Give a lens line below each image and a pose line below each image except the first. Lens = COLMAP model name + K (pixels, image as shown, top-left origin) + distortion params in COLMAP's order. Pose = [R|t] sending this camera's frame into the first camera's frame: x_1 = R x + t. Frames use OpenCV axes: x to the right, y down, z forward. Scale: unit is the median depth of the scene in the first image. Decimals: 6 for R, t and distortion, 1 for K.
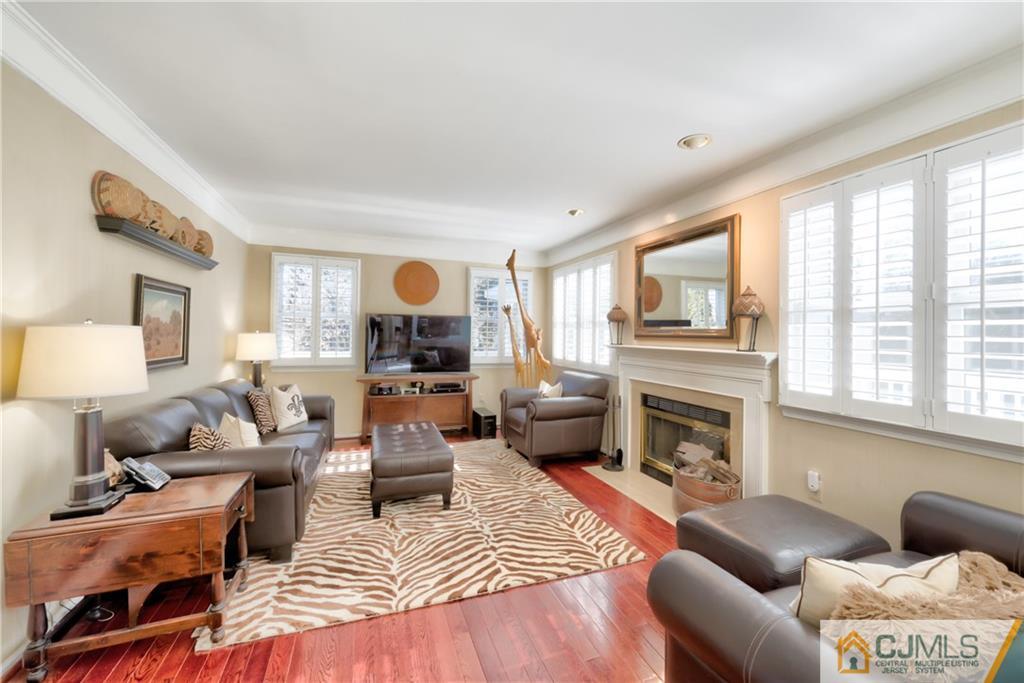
lens RADIAL K [[403.6, 0, 514.9], [0, 403.6, 335.5], [0, 0, 1]] dist [-0.001582, -0.000619]
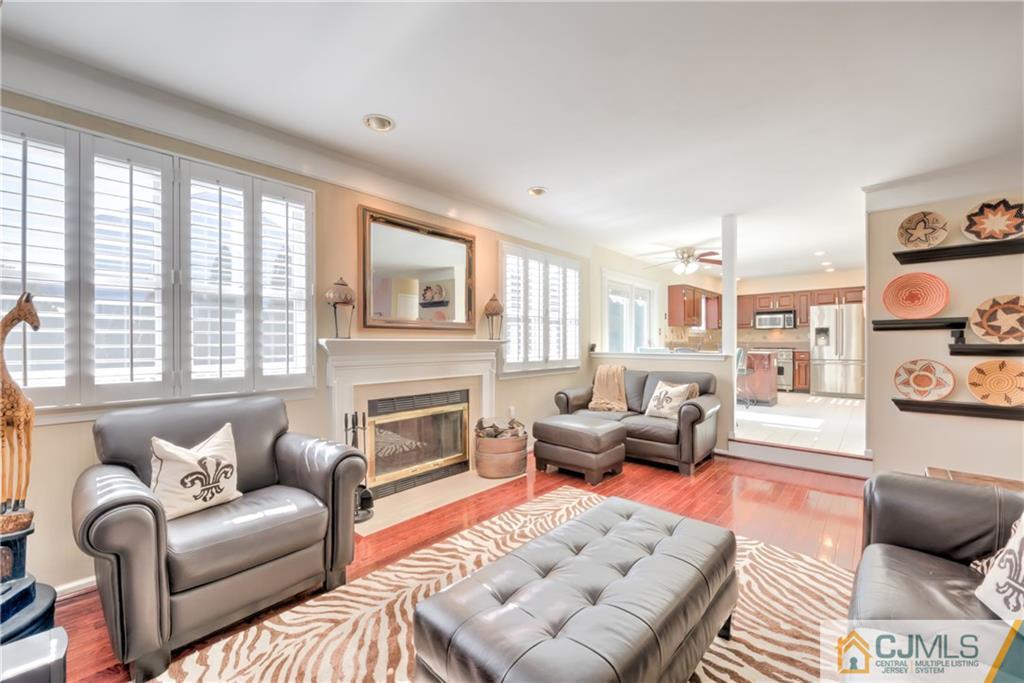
lens RADIAL K [[403.6, 0, 522.6], [0, 403.6, 339.6], [0, 0, 1]] dist [-0.001582, -0.000619]
pose [[-0.468646, -0.014471, 0.883267, -0.525534], [-0.007278, 0.999895, 0.012520, 0.014151], [-0.883356, -0.000561, -0.468702, 1.127429]]
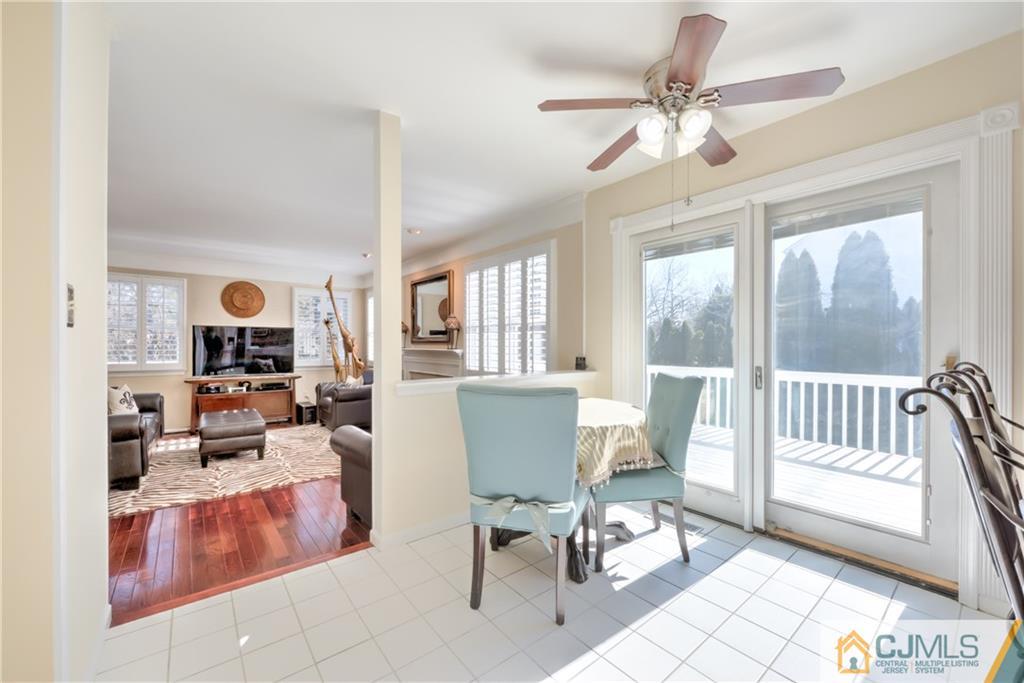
lens RADIAL K [[403.6, 0, 511.9], [0, 403.6, 346.6], [0, 0, 1]] dist [-0.001582, -0.000619]
pose [[0.950197, -0.015845, 0.311248, 0.198165], [0.014048, 0.999869, 0.008014, 0.012556], [-0.311334, -0.003242, 0.950295, -0.542749]]
